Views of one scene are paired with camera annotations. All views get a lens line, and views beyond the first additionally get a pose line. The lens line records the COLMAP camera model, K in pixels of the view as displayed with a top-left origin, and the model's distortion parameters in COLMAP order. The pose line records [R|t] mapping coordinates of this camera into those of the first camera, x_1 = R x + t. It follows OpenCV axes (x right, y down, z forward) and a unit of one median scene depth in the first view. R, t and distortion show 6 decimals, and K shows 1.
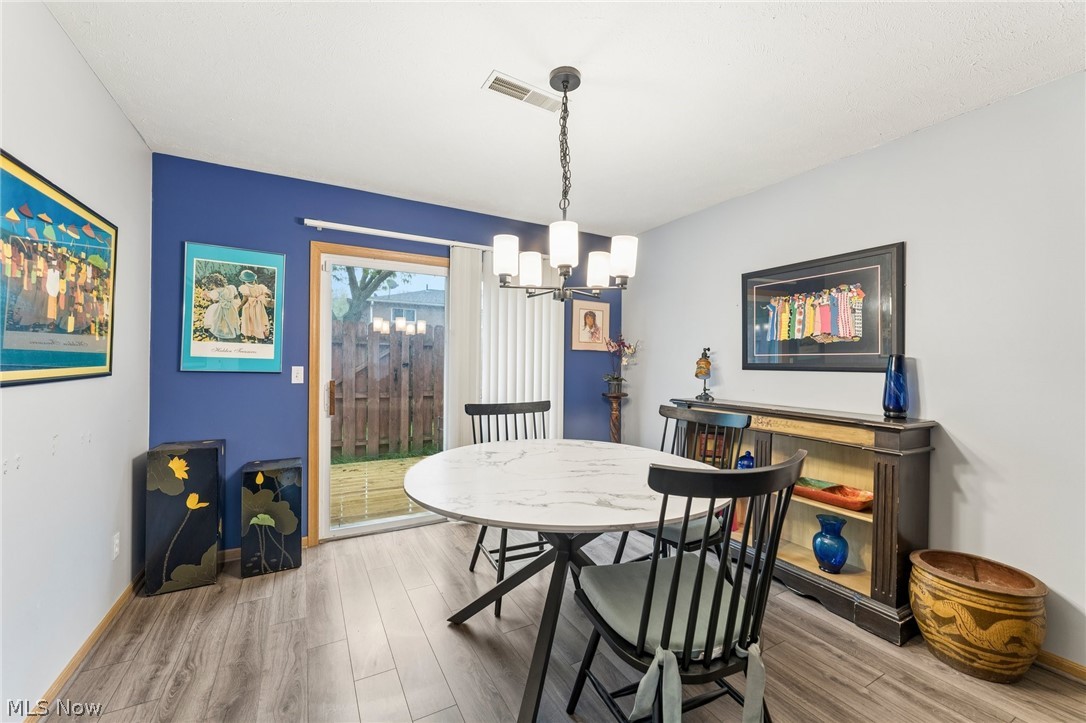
lens RADIAL K [[432.4, 0, 543.0], [0, 432.4, 361.5], [0, 0, 1]] dist [-0.001949, -0.000056]
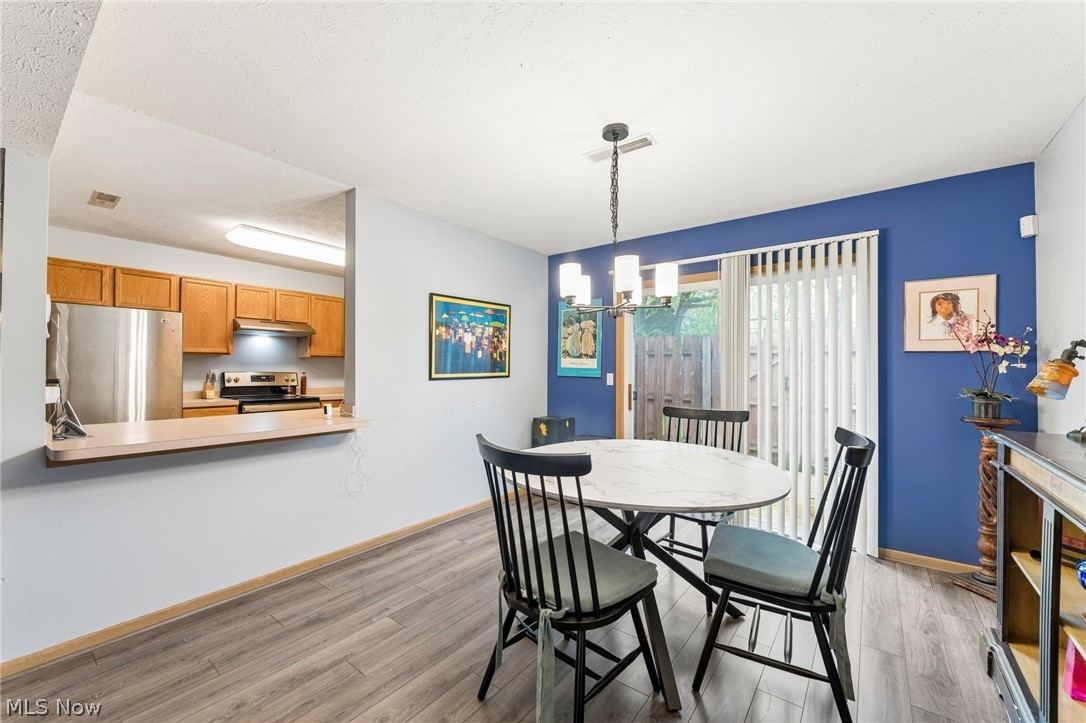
lens RADIAL K [[432.4, 0, 543.0], [0, 432.4, 361.5], [0, 0, 1]] dist [-0.001949, -0.000056]
pose [[0.401913, -0.023253, -0.915383, 0.725675], [0.004557, 0.999716, -0.023395, 0.004900], [0.915667, 0.005231, 0.401904, 0.235287]]
